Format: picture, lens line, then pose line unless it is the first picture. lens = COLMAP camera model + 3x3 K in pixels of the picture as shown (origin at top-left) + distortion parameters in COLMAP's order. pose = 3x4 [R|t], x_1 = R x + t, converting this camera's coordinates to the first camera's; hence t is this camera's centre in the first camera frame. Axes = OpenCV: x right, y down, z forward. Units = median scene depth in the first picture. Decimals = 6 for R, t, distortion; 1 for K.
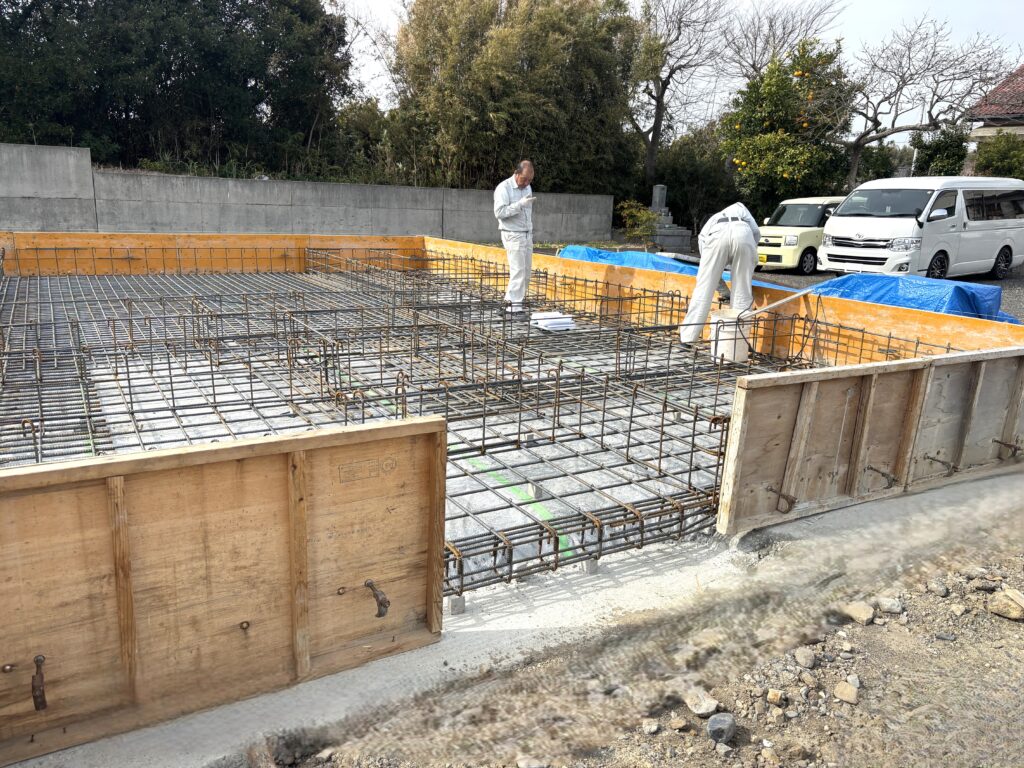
lens RADIAL K [[770.4, 0, 508.3], [0, 770.4, 381.7], [0, 0, 1]] dist [0.034475, 0.003526]
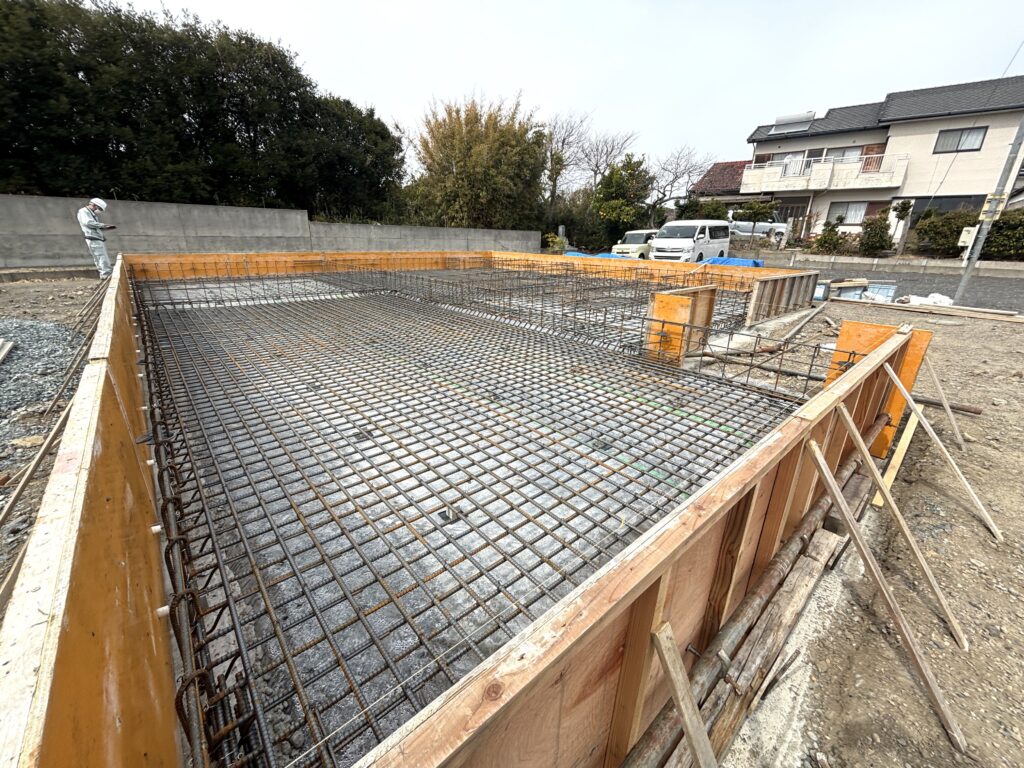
lens RADIAL K [[410.2, 0, 514.4], [0, 410.2, 387.7], [0, 0, 1]] dist [-0.000564, 0.000007]
pose [[0.978664, -0.088015, 0.185663, -0.200064], [0.064619, 0.989601, 0.128506, 0.030559], [-0.195042, -0.113767, 0.974174, -0.109449]]
